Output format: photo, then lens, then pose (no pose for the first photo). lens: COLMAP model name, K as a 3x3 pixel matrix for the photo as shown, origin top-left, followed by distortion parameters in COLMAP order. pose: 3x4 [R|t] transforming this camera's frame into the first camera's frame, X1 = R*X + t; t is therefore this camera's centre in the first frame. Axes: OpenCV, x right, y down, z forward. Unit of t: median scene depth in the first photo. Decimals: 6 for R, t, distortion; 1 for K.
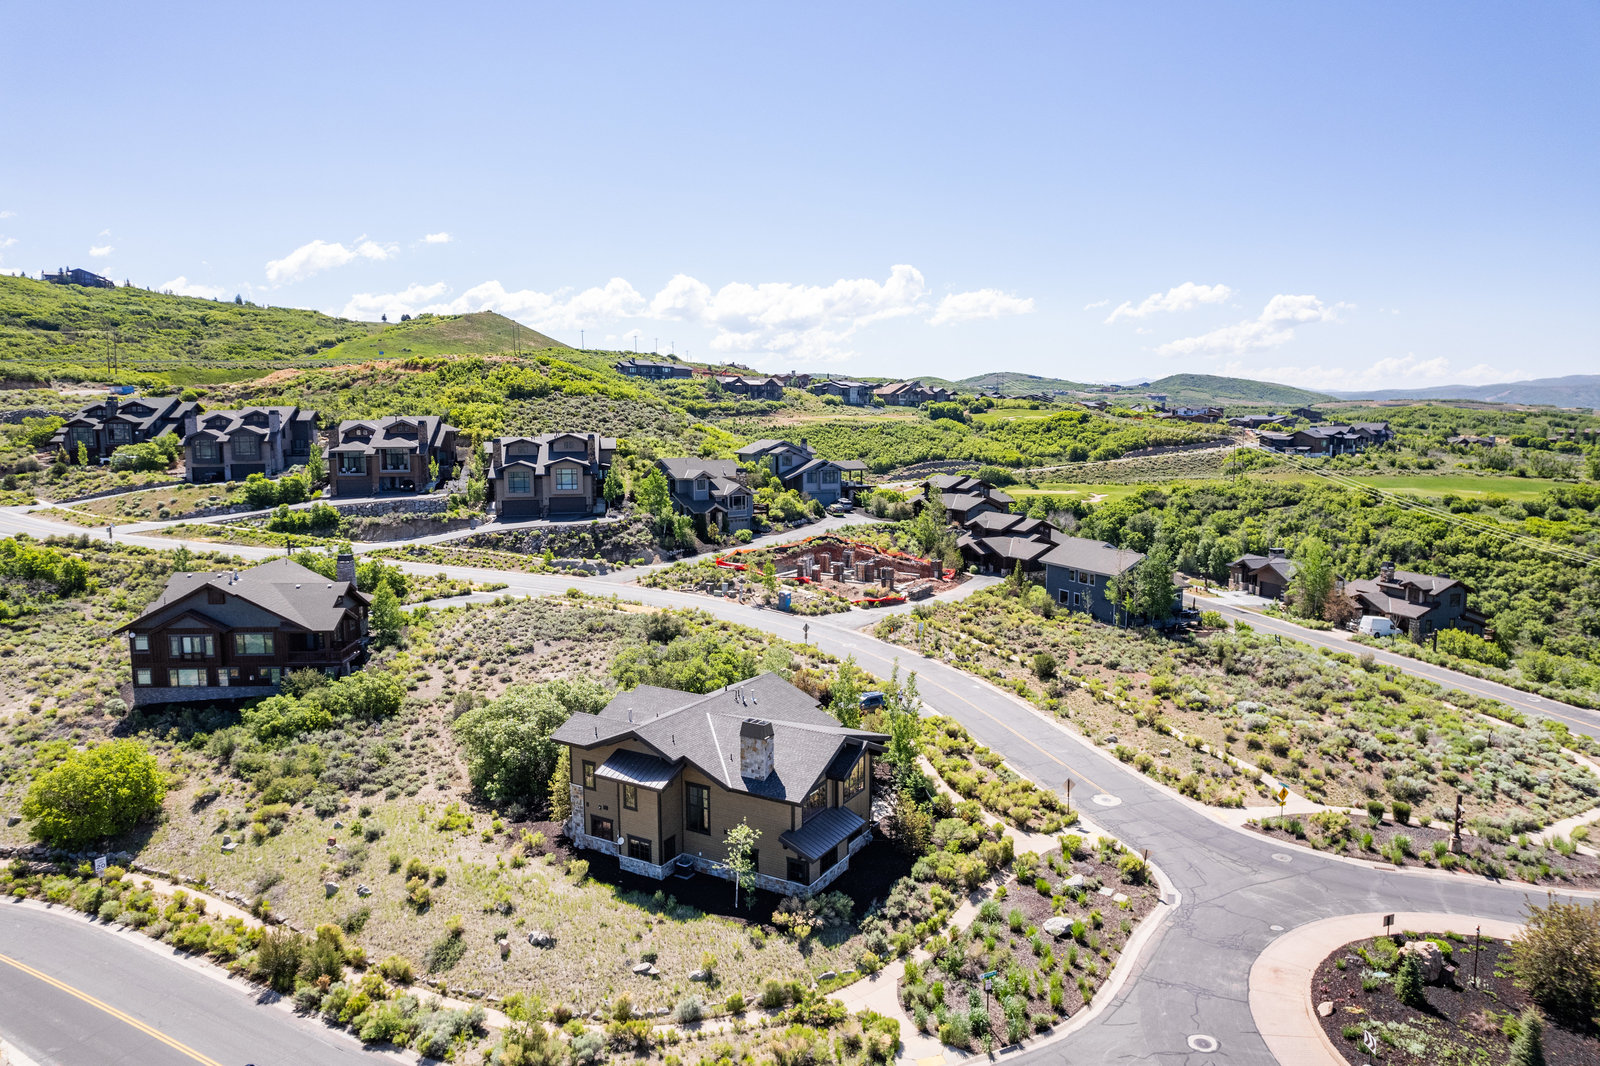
lens RADIAL K [[1025.0, 0, 800.0], [0, 1025.0, 533.0], [0, 0, 1]] dist [-0.073921, 0.062209]
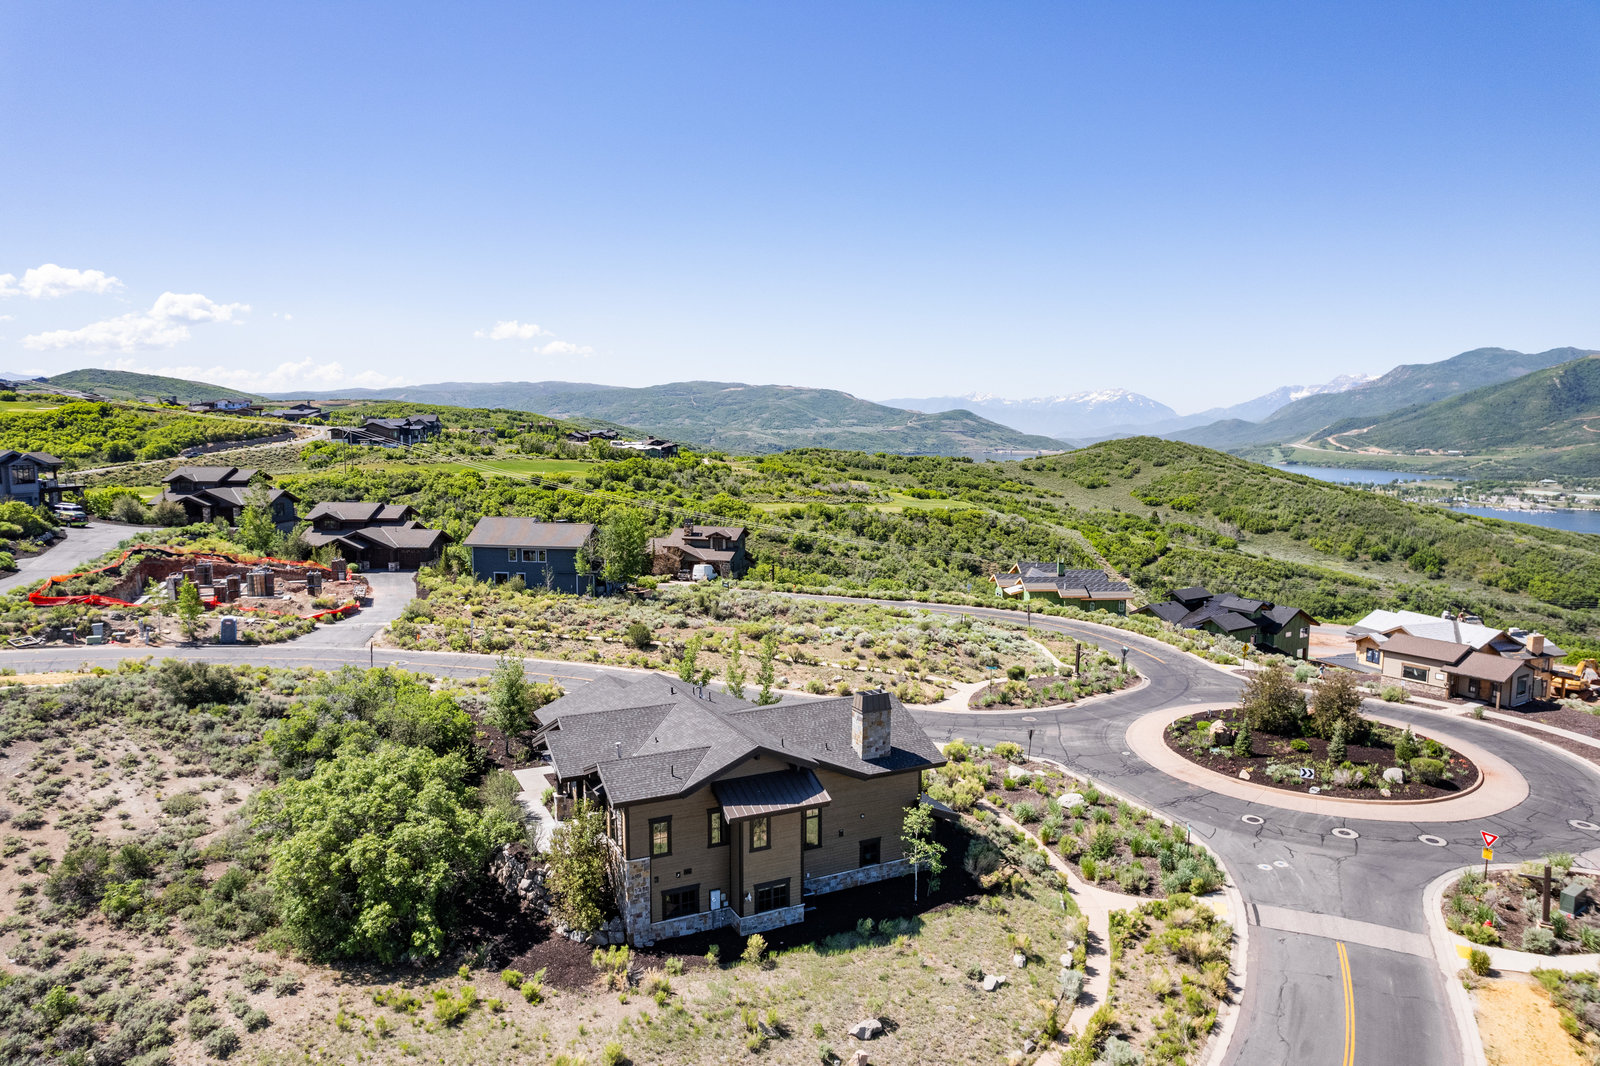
lens RADIAL K [[1025.0, 0, 800.0], [0, 1025.0, 533.0], [0, 0, 1]] dist [-0.073921, 0.062209]
pose [[0.548317, -0.089931, 0.831421, -0.305595], [0.091746, 0.994669, 0.047083, 0.001328], [-0.831222, 0.050463, 0.553645, 0.218859]]
